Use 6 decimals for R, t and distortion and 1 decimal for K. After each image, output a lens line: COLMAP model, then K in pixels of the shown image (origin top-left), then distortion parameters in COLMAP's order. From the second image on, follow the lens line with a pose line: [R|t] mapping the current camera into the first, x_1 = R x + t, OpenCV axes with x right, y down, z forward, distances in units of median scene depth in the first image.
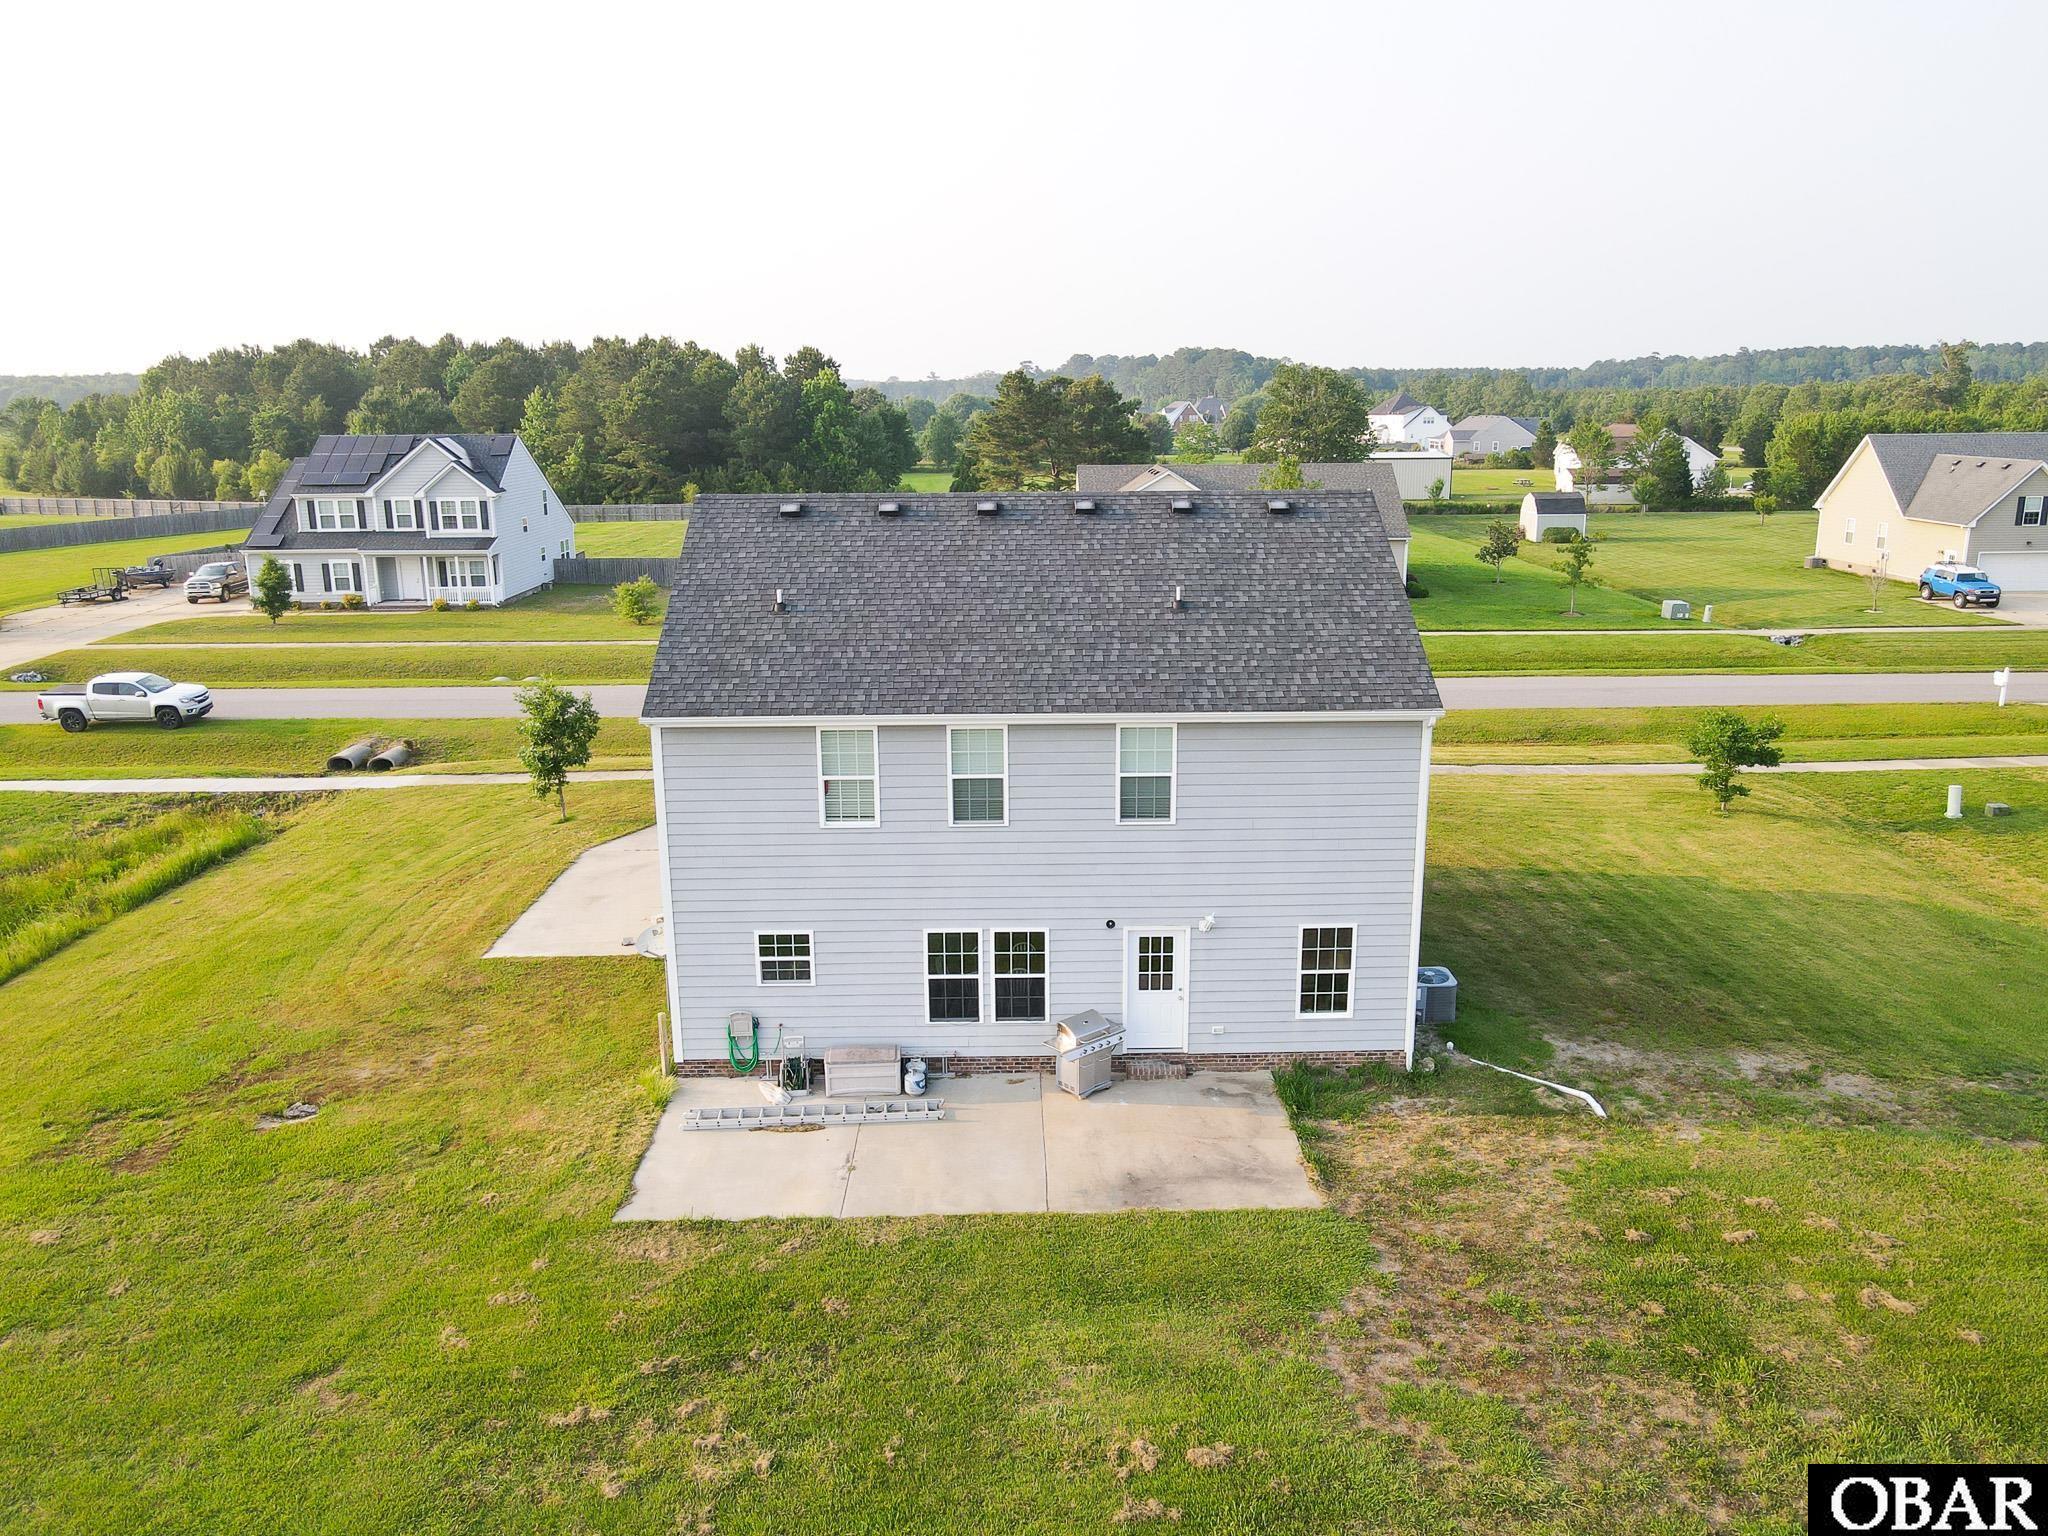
lens RADIAL K [[1506.3, 0, 1026.5], [0, 1506.3, 775.8], [0, 0, 1]] dist [0.001052, 0.023587]
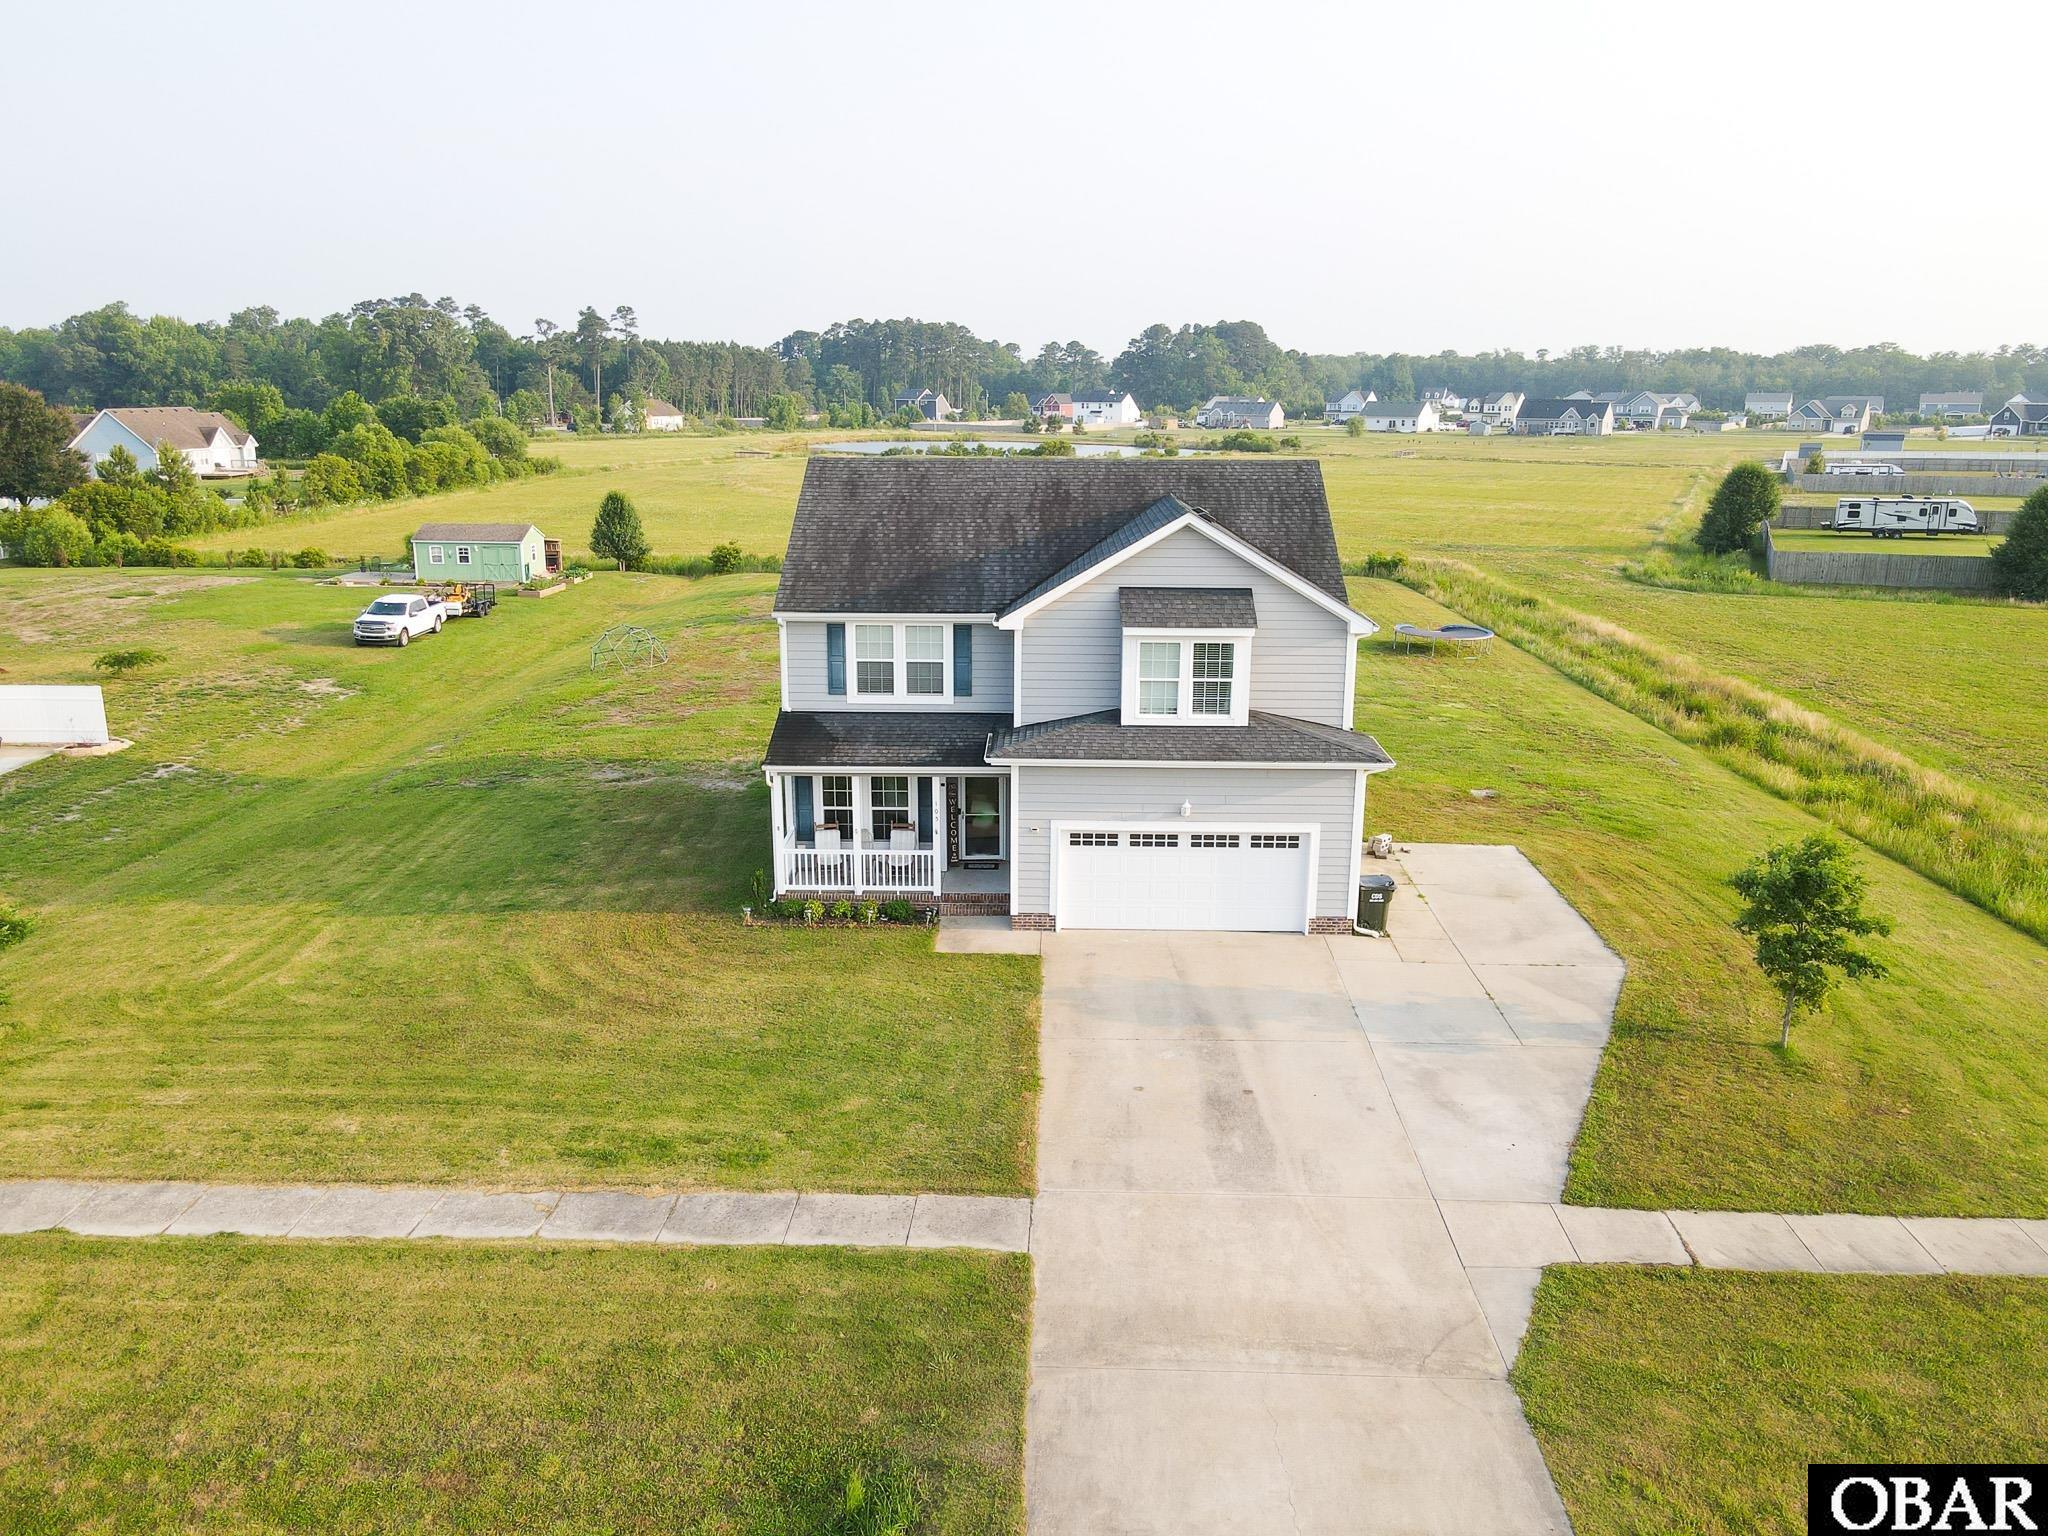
lens RADIAL K [[1506.3, 0, 1028.2], [0, 1506.3, 769.4], [0, 0, 1]] dist [0.001052, 0.023587]
pose [[-0.999362, -0.005093, 0.035341, -0.014039], [0.012414, 0.878466, 0.477644, -0.666630], [-0.033478, 0.477778, -0.877843, 2.629385]]
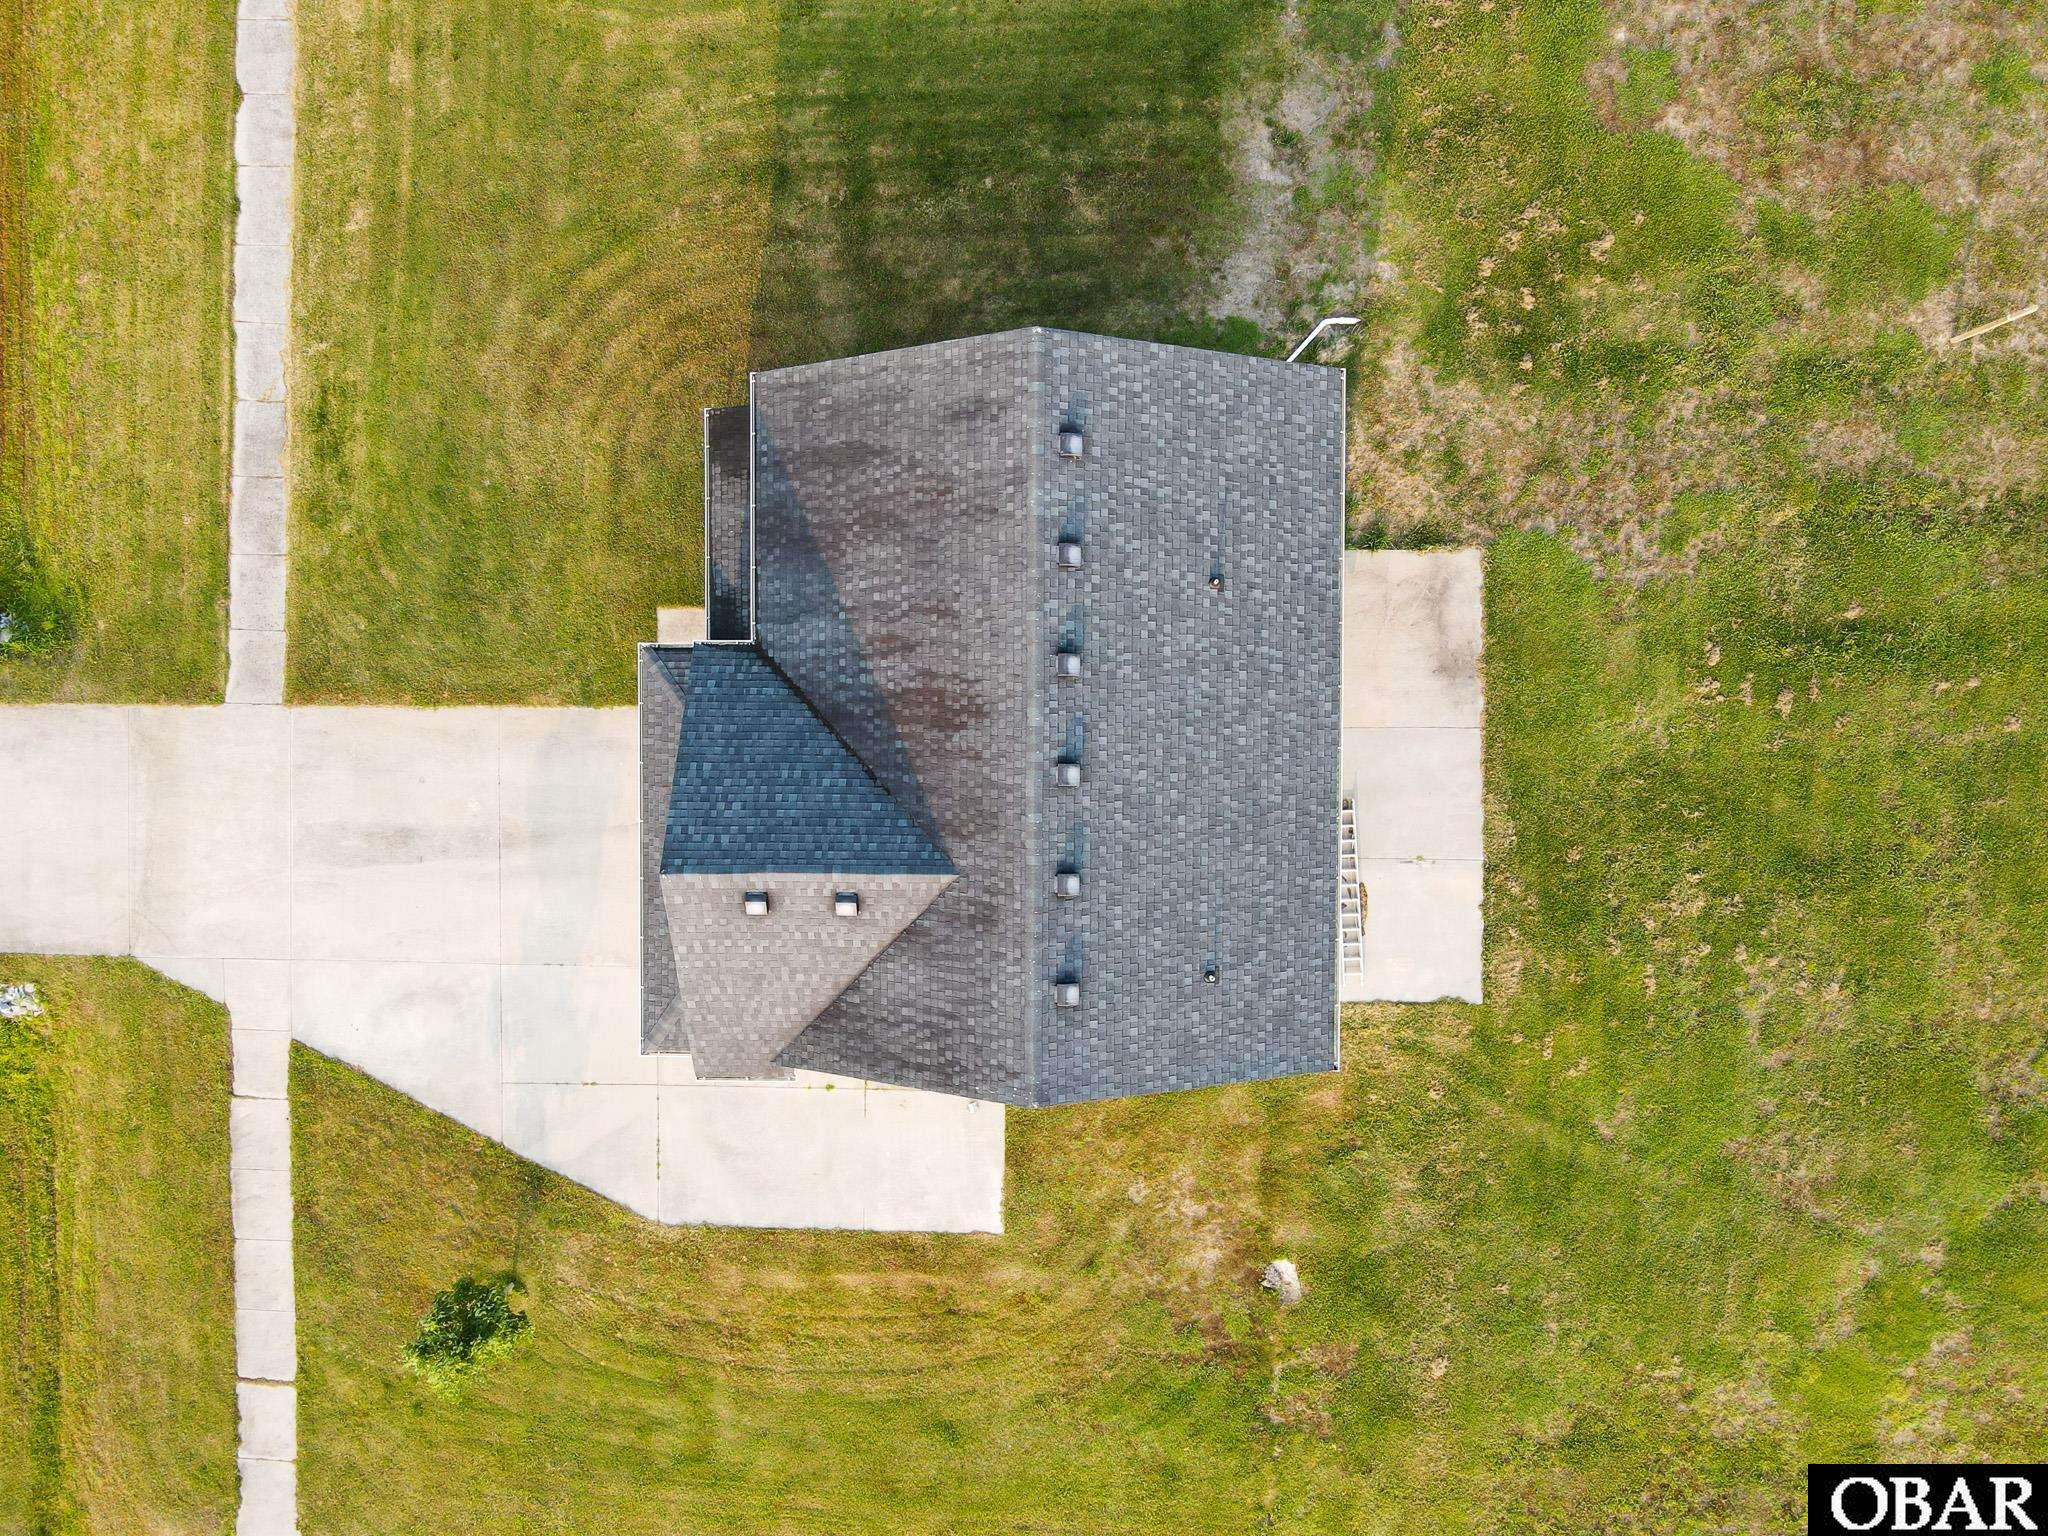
lens RADIAL K [[1506.3, 0, 1028.5], [0, 1506.3, 768.4], [0, 0, 1]] dist [0.001052, 0.023587]
pose [[0.018766, -0.999689, -0.016412, -0.009559], [0.295561, -0.010135, 0.955270, -1.163618], [-0.955140, -0.022777, 0.295279, 0.855154]]
